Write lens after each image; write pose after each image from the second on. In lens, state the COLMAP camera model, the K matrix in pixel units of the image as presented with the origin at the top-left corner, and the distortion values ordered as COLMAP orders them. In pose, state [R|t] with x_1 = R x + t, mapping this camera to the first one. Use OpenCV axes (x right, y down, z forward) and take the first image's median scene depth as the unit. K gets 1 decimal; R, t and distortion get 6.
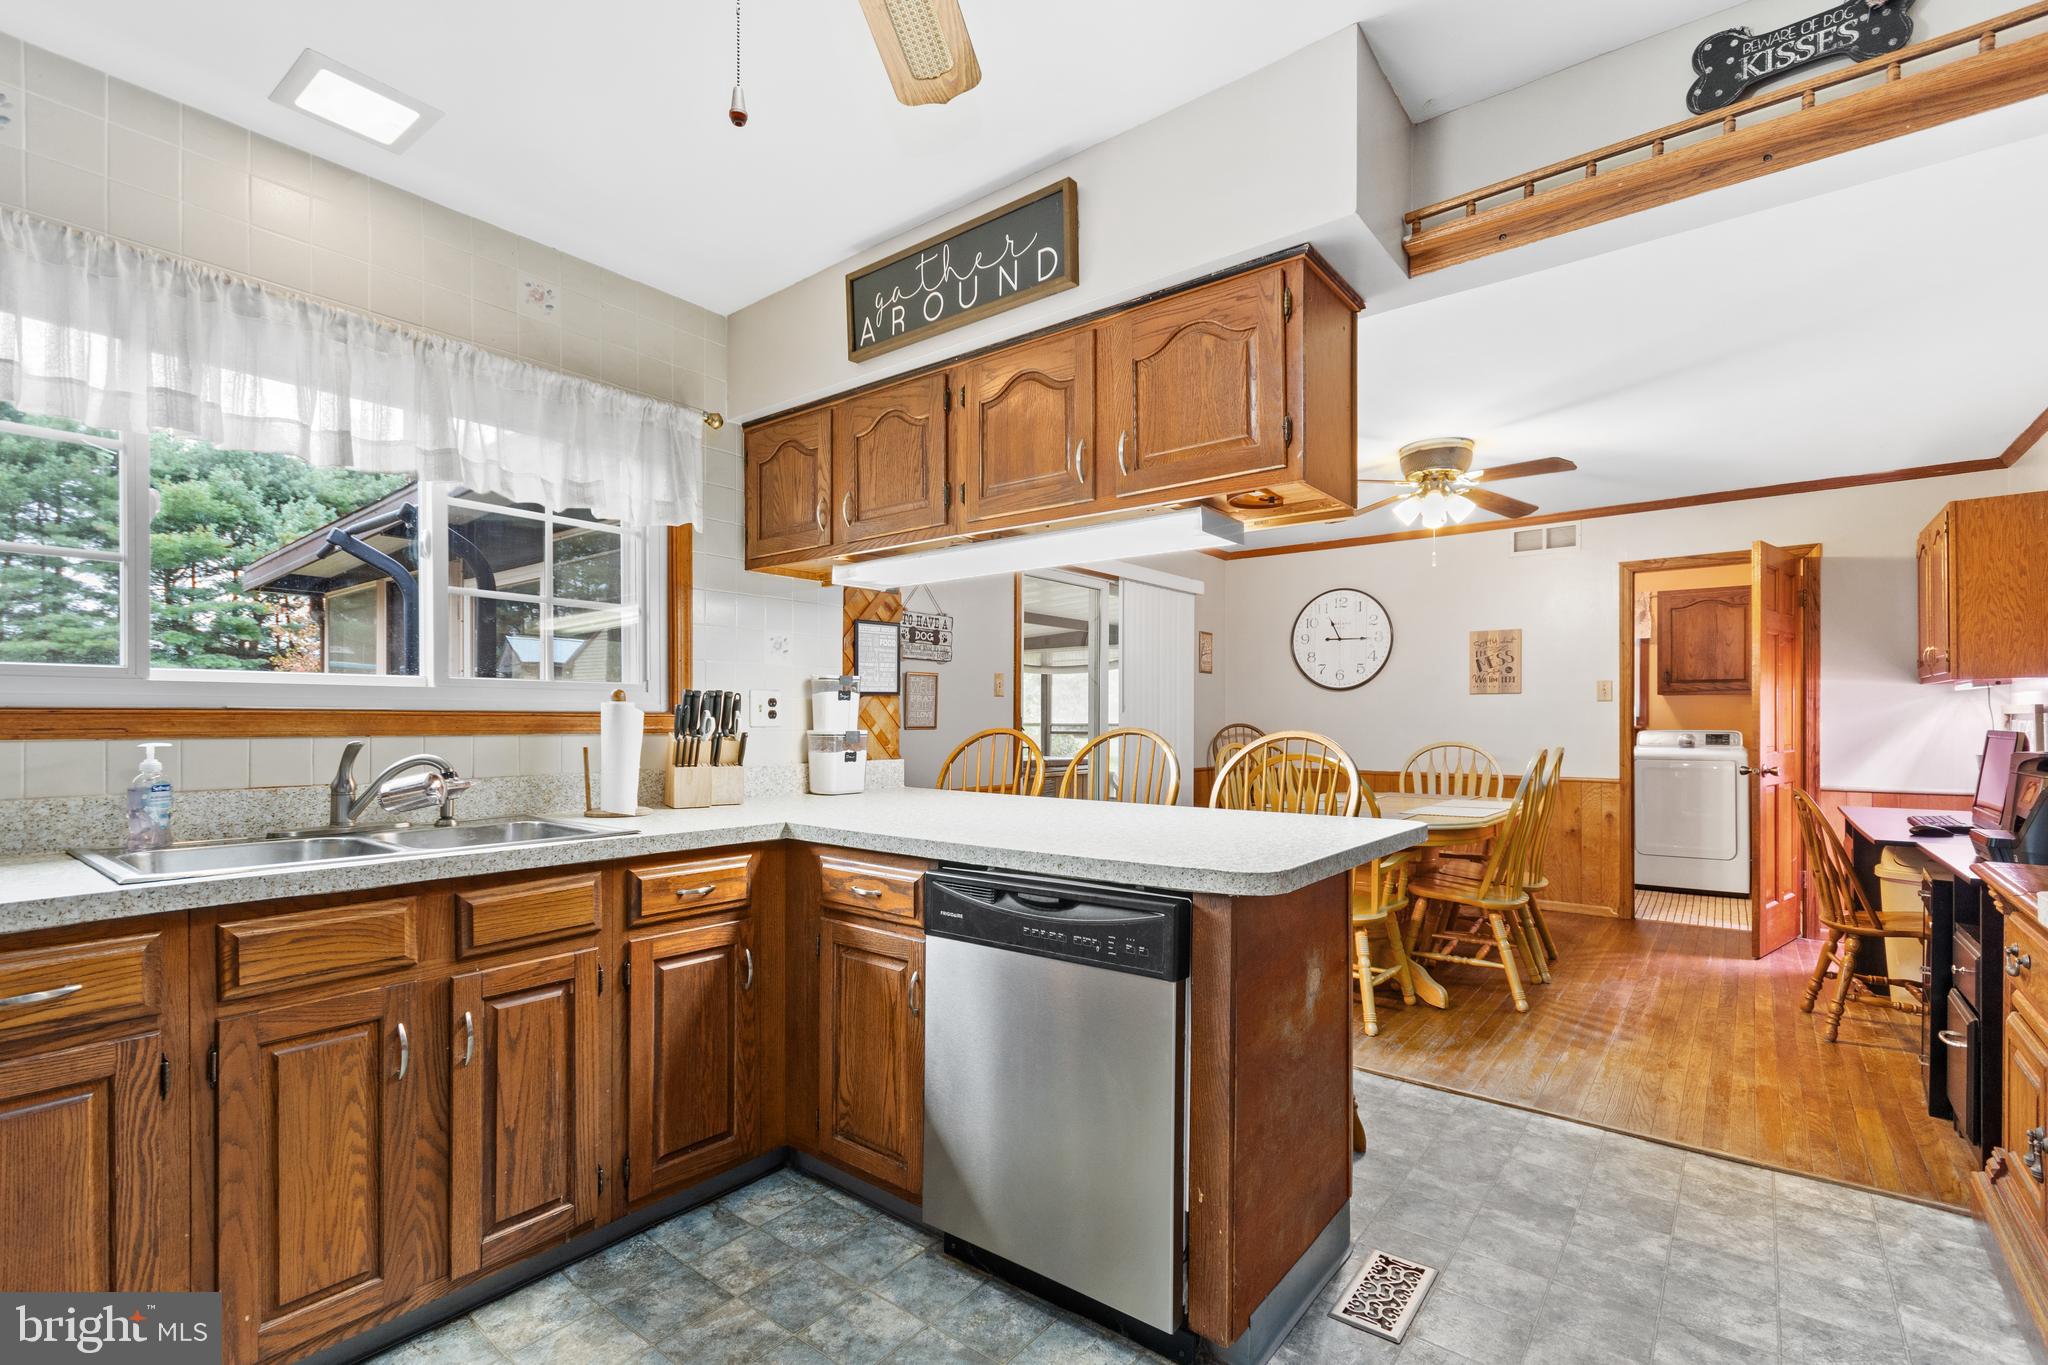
lens RADIAL K [[910.0, 0, 1021.0], [0, 910.0, 713.6], [0, 0, 1]] dist [0.000992, 0.000135]
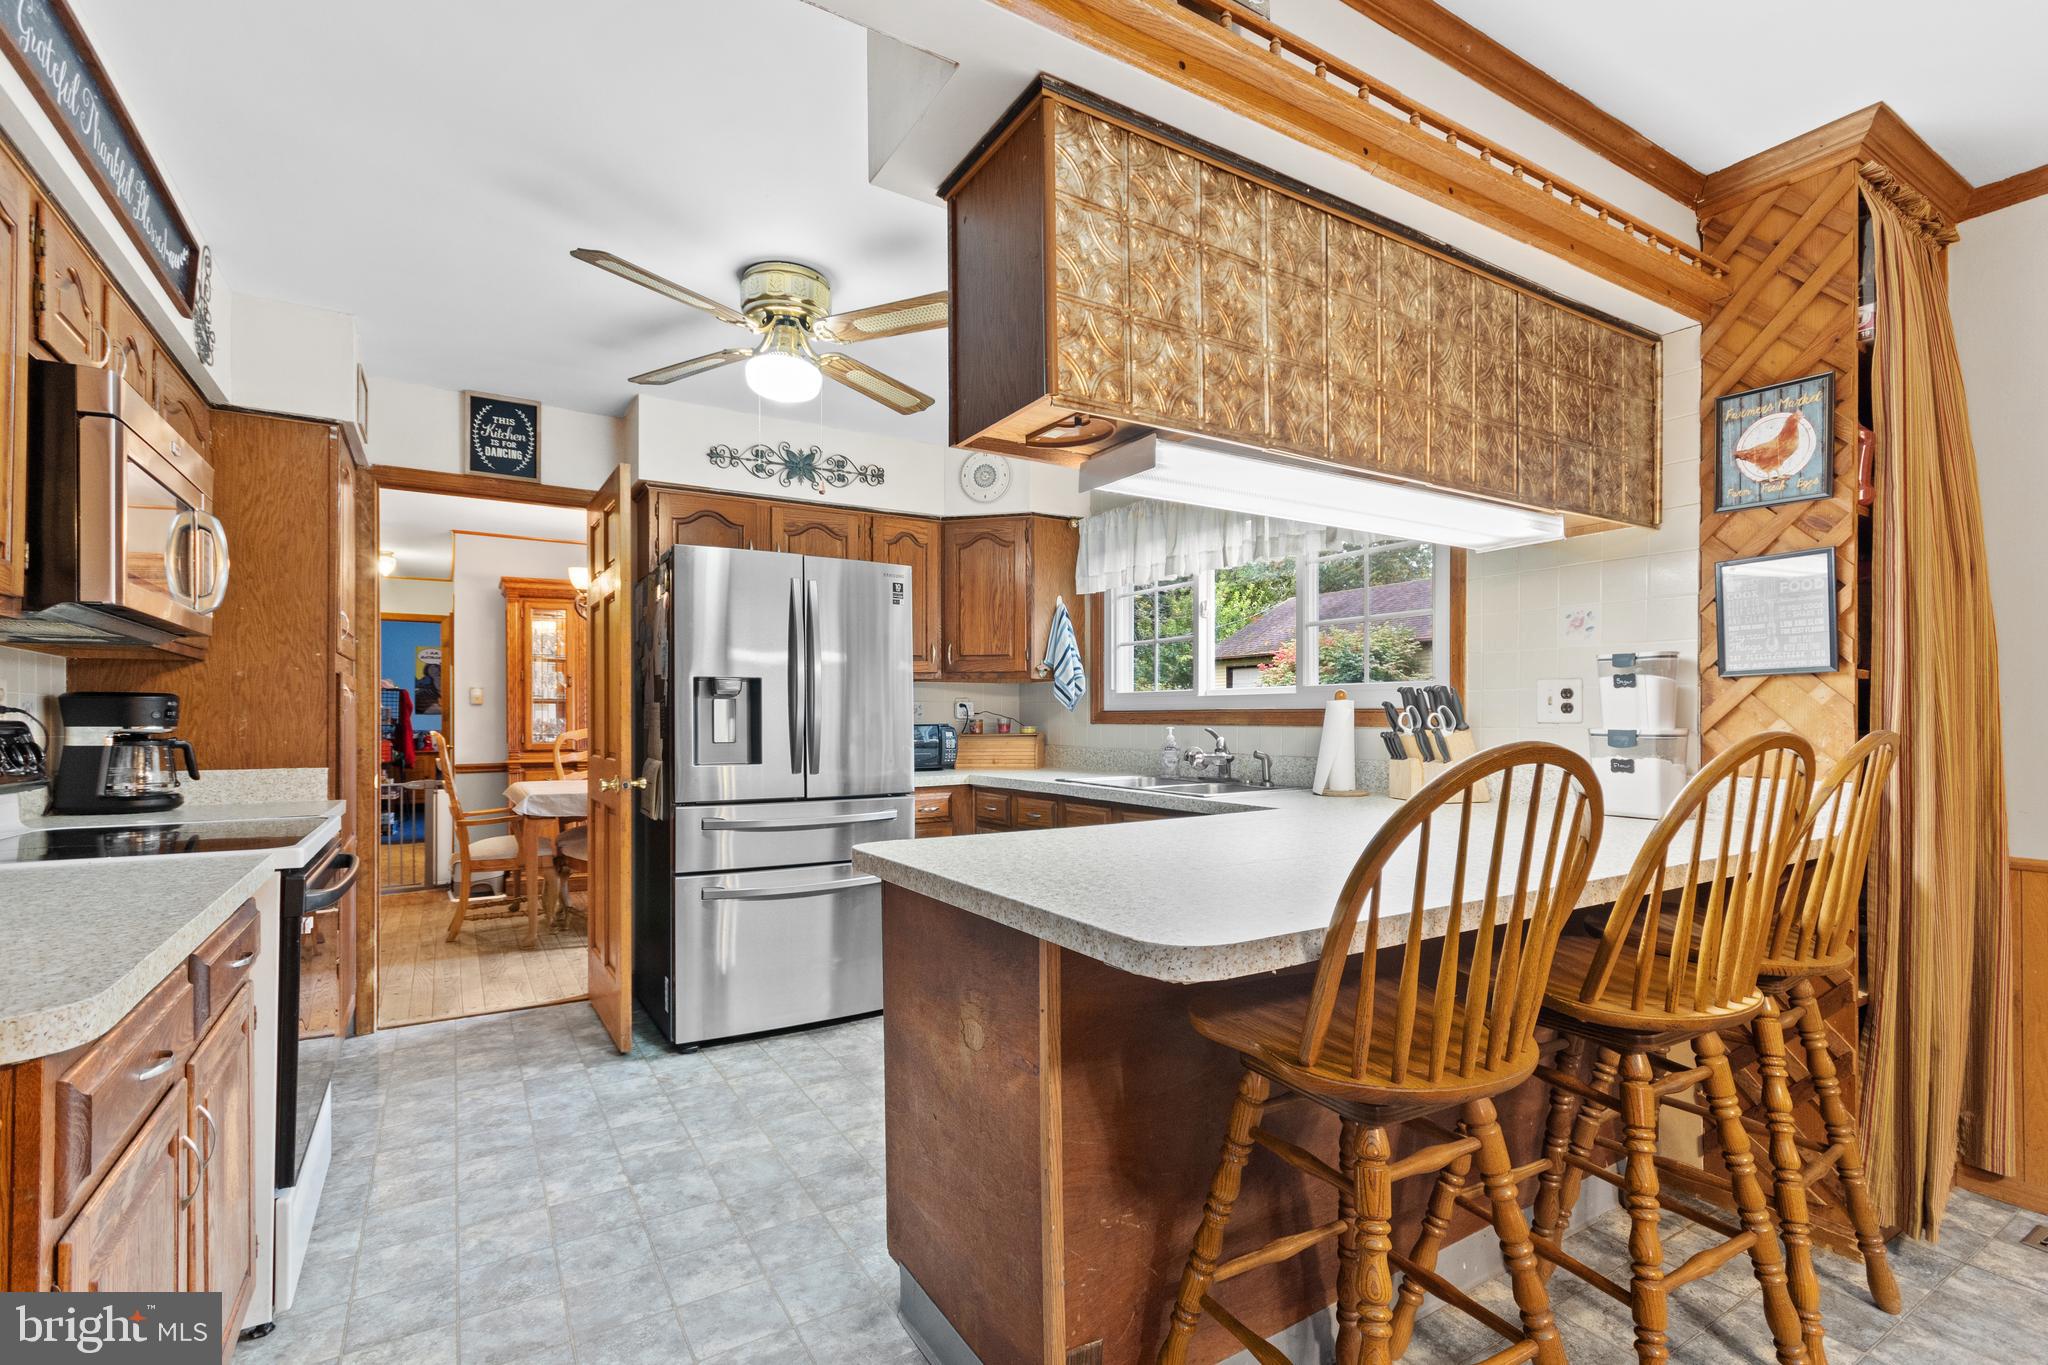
lens RADIAL K [[910.0, 0, 1021.0], [0, 910.0, 713.6], [0, 0, 1]] dist [0.000992, 0.000135]
pose [[-0.318369, -0.004816, -0.947955, 0.988859], [0.005048, 0.999964, -0.006776, 0.013273], [0.947954, -0.006942, -0.318333, 1.193095]]
